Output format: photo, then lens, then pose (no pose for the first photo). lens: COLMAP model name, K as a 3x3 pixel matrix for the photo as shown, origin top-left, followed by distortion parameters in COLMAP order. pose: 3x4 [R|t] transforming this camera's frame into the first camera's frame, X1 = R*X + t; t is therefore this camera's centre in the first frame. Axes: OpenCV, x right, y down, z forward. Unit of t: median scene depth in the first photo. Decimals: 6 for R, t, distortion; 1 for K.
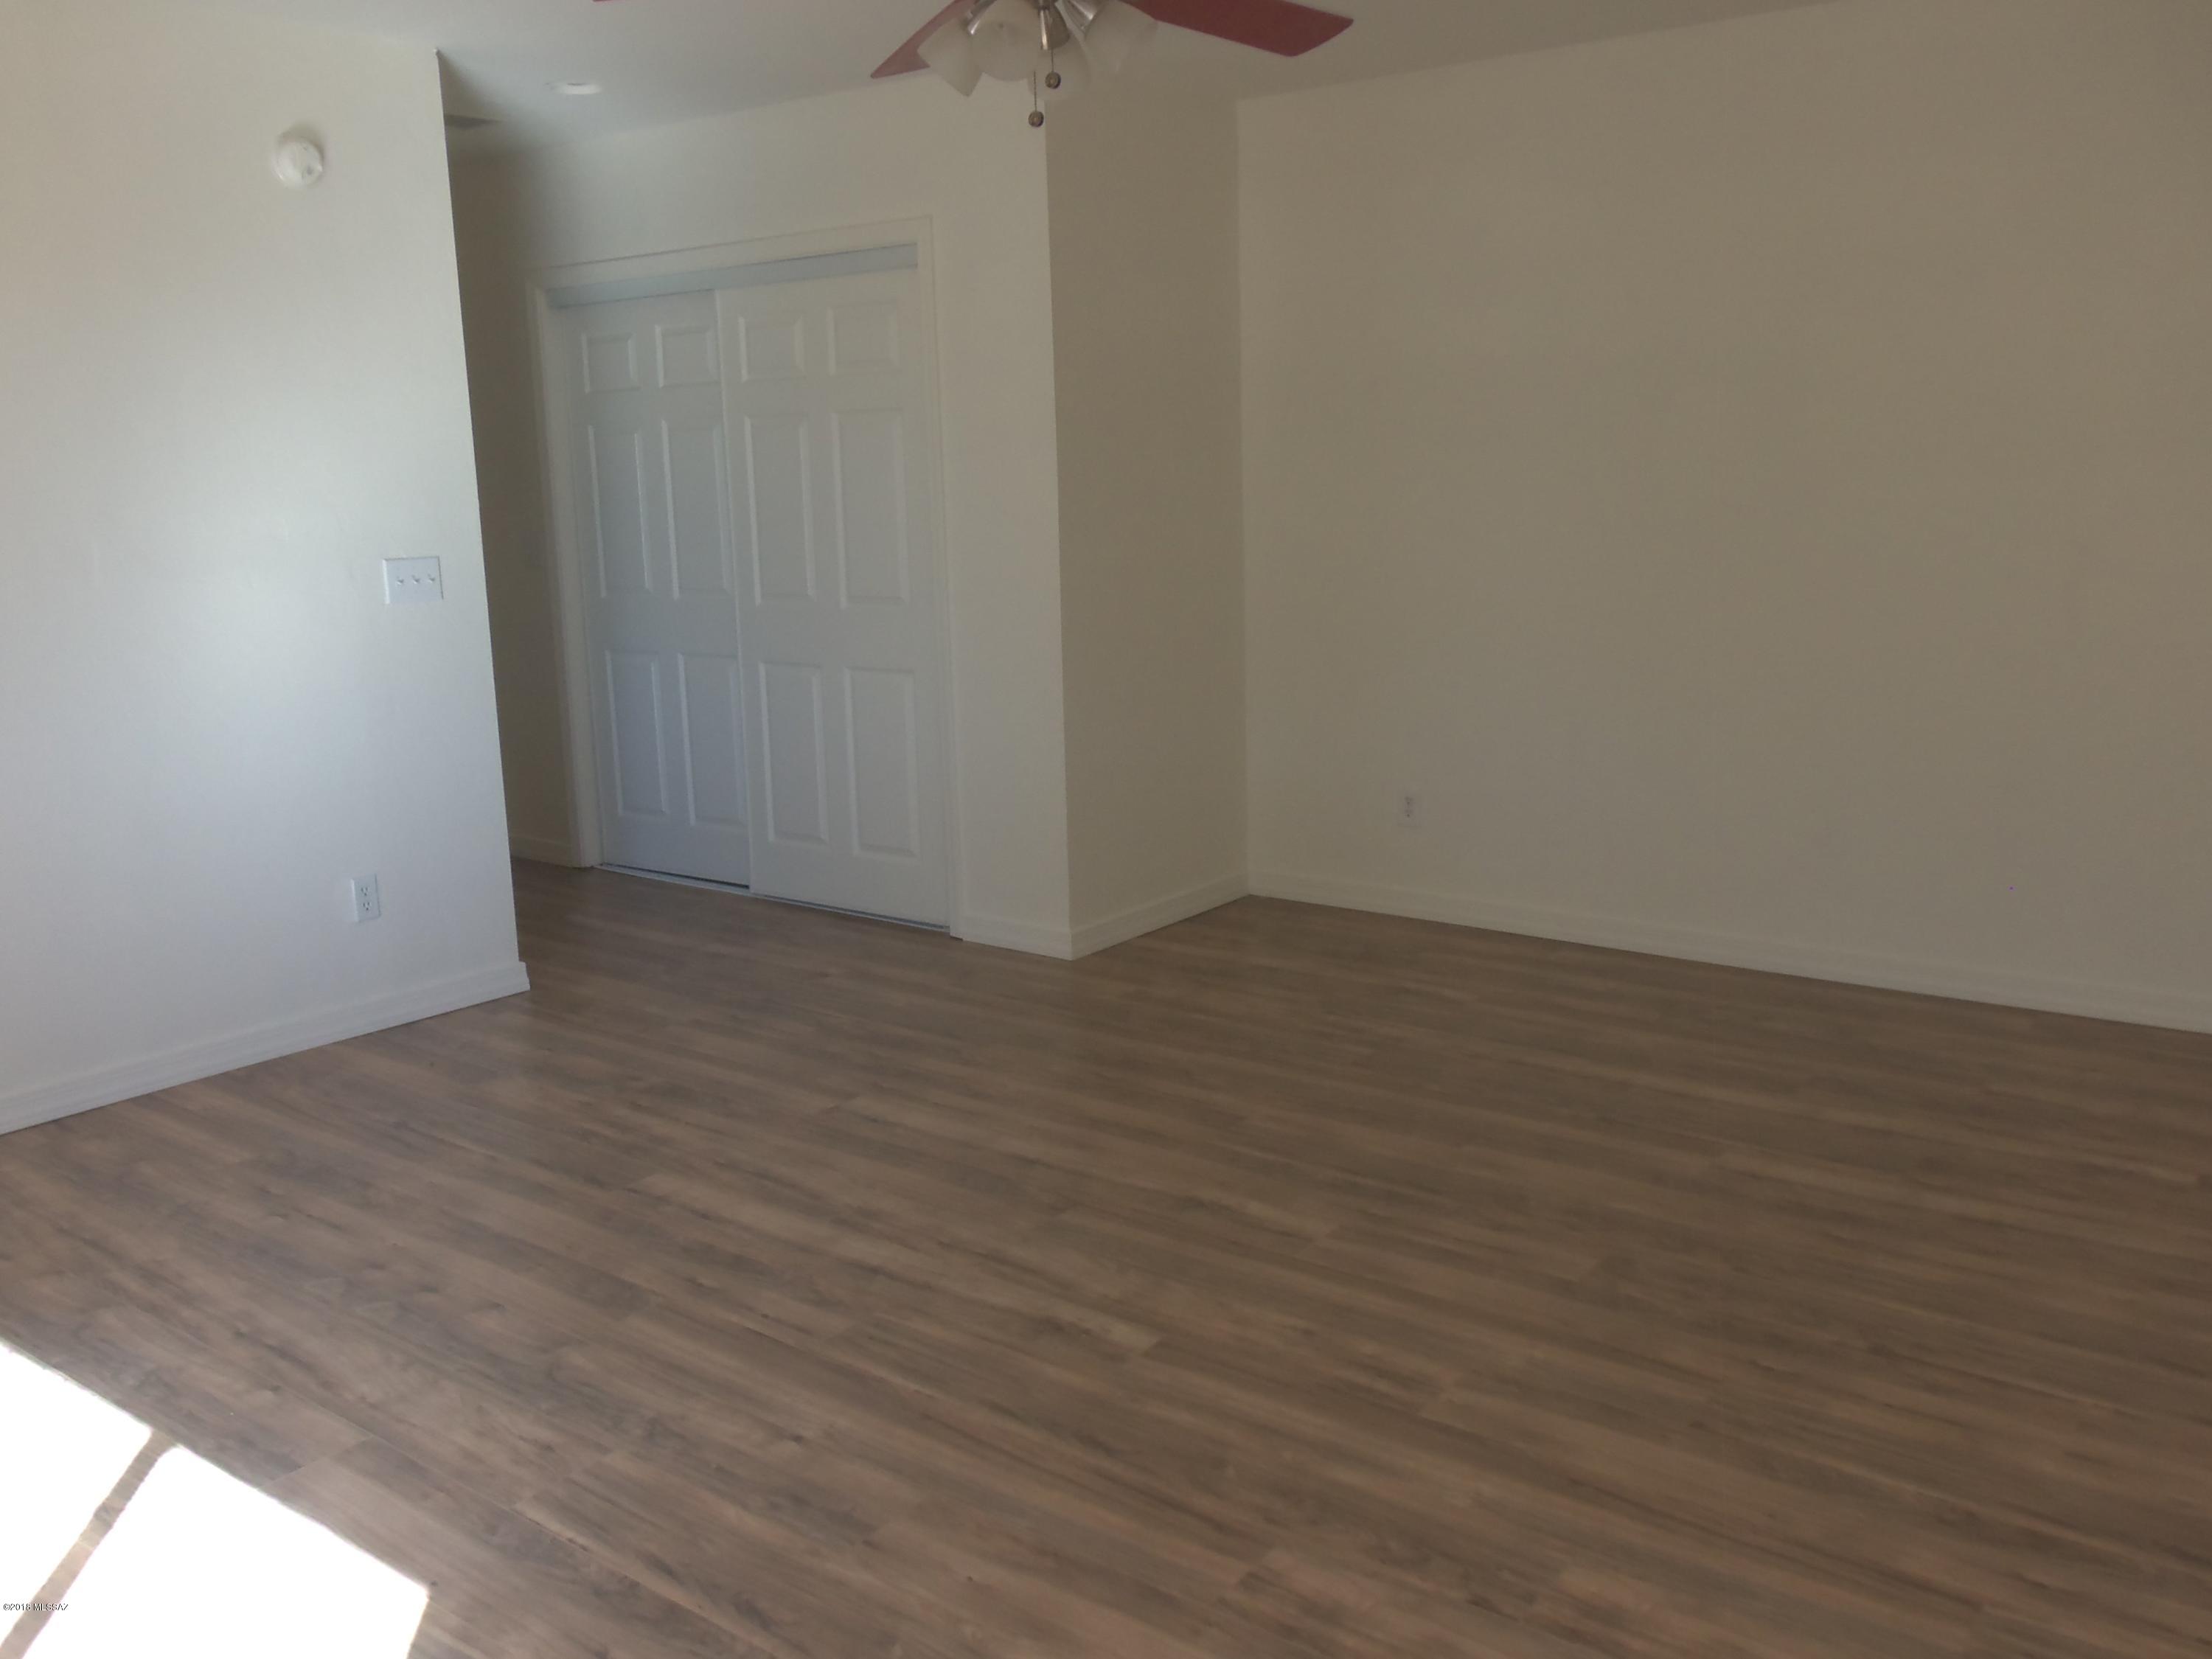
lens RADIAL K [[1905.0, 0, 1106.0], [0, 1905.0, 829.5], [0, 0, 1]] dist [-0.047297, 0.007447]
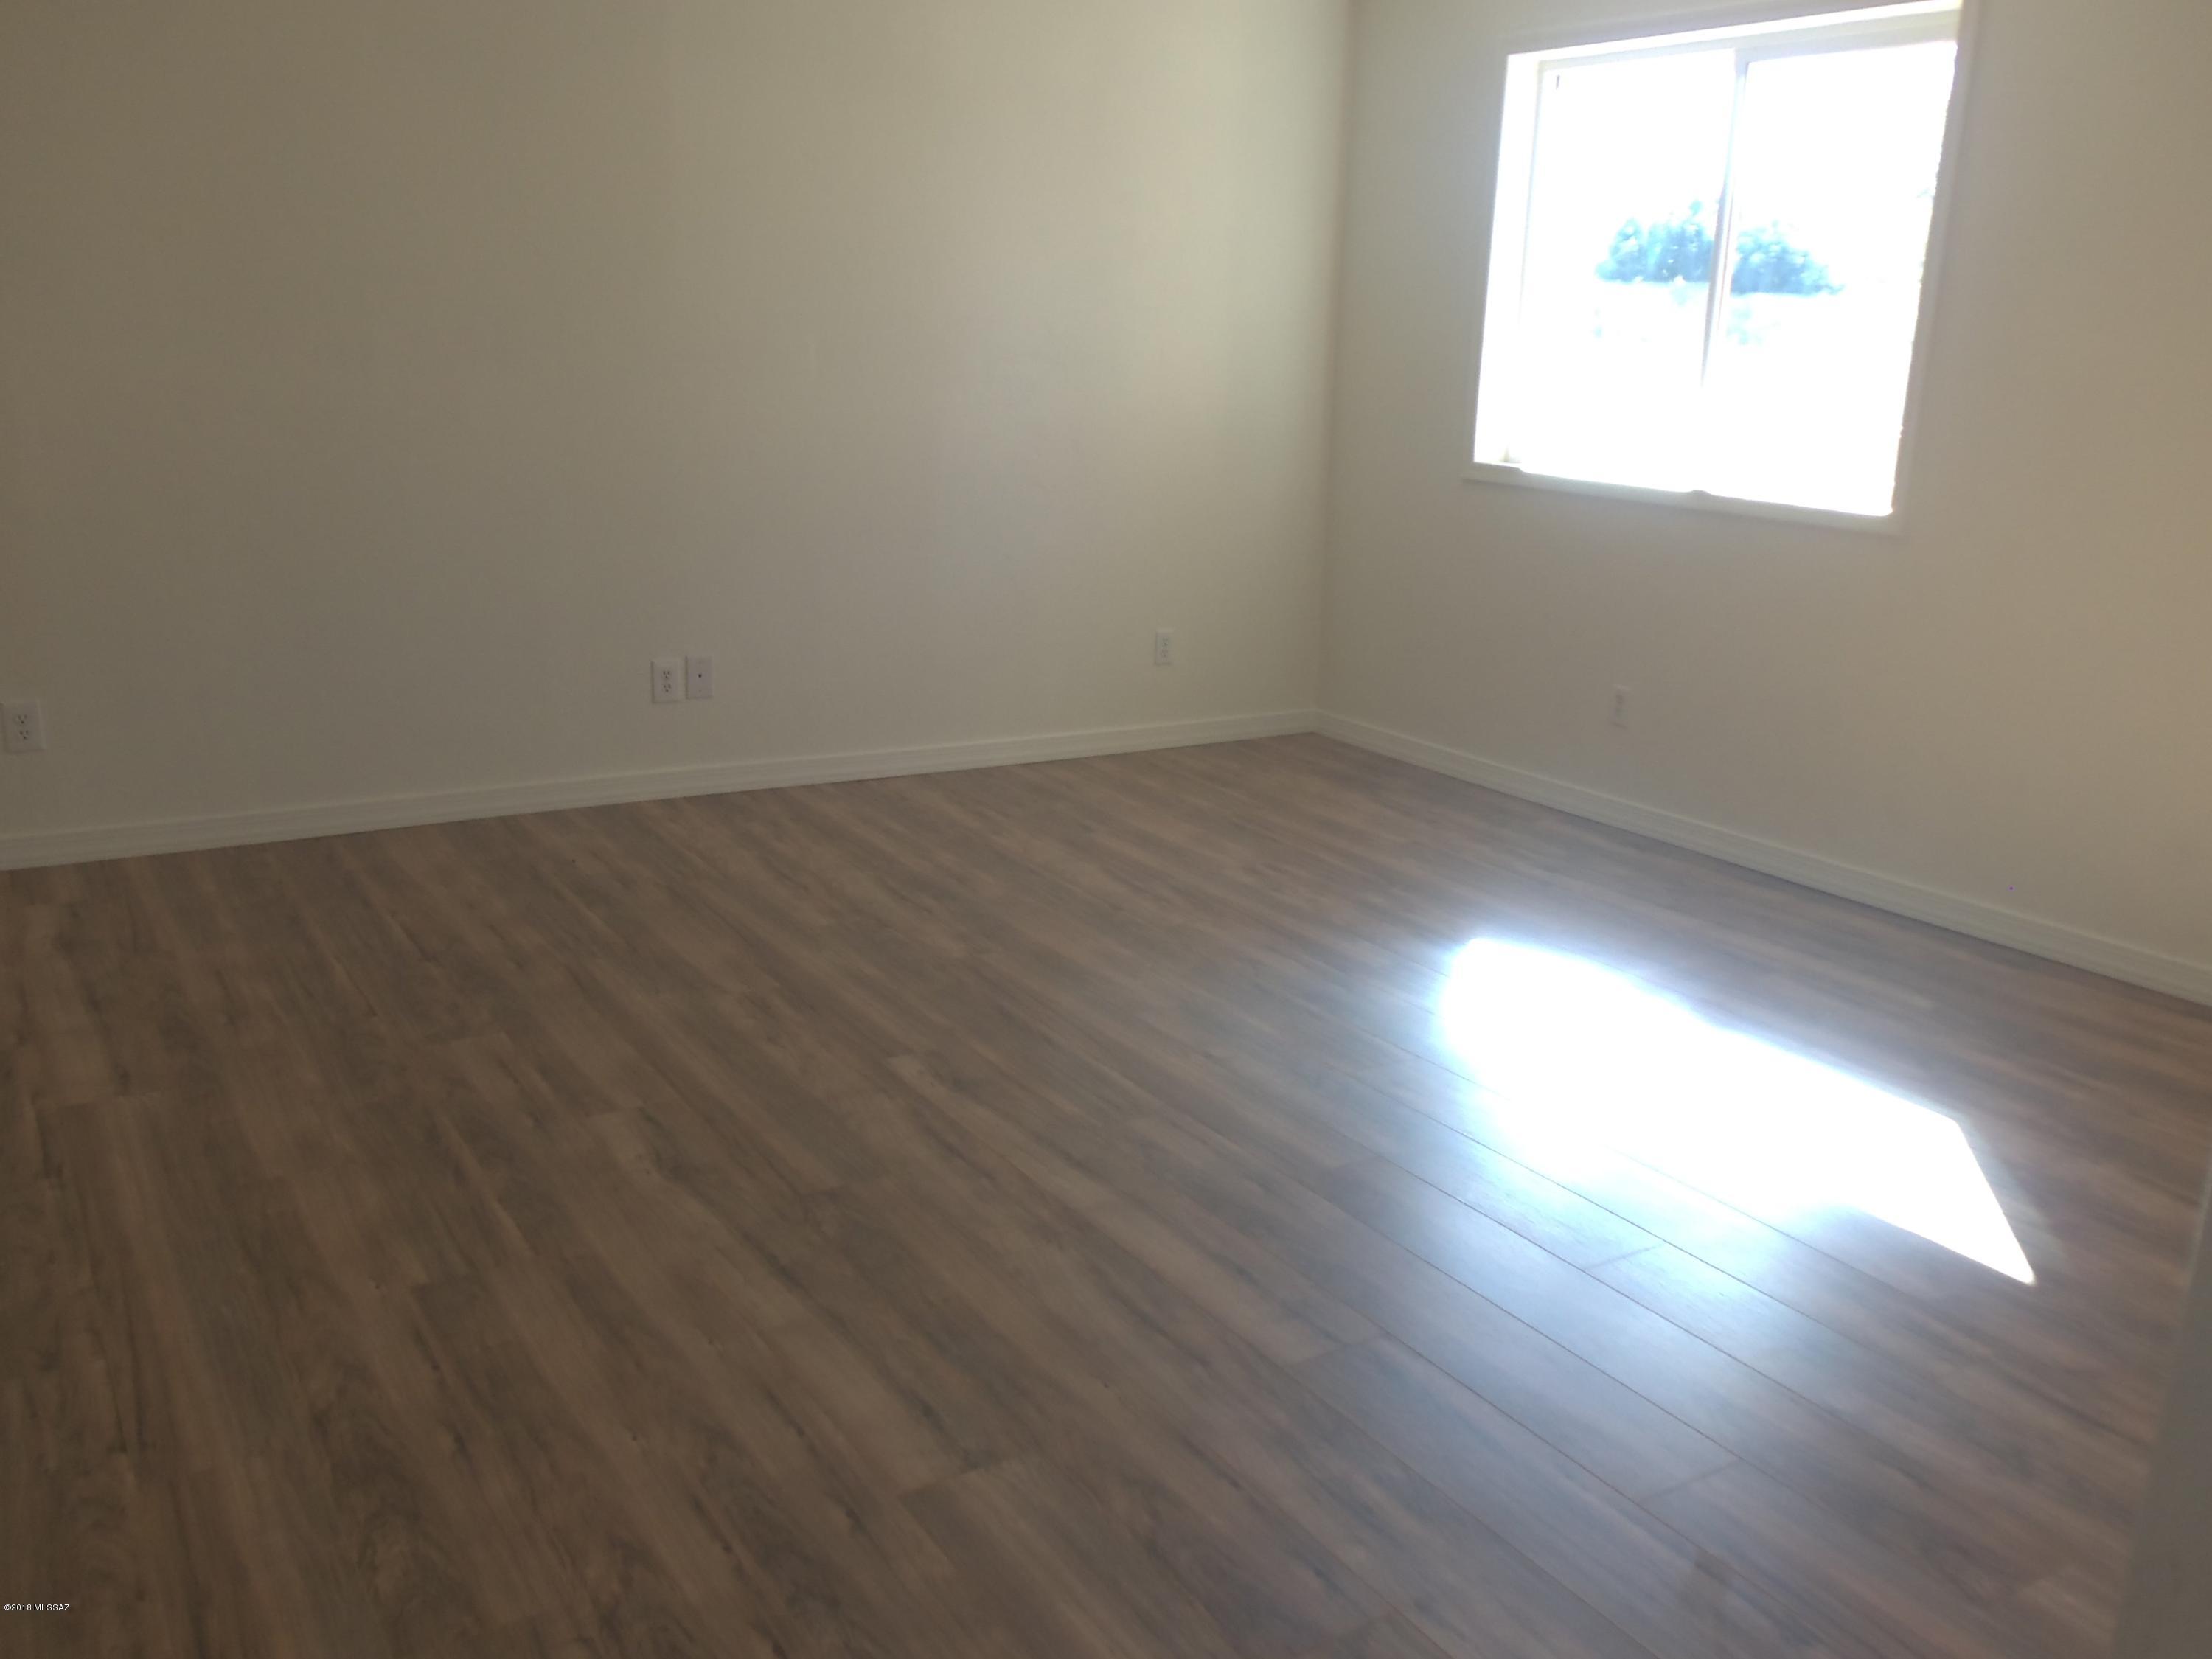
lens RADIAL K [[1905.0, 0, 1106.0], [0, 1905.0, 829.5], [0, 0, 1]] dist [-0.047297, 0.007447]
pose [[-0.938475, -0.102509, 0.329782, -0.410704], [0.046928, 0.908219, 0.415855, -0.296418], [-0.342143, 0.405745, -0.847531, 1.656568]]
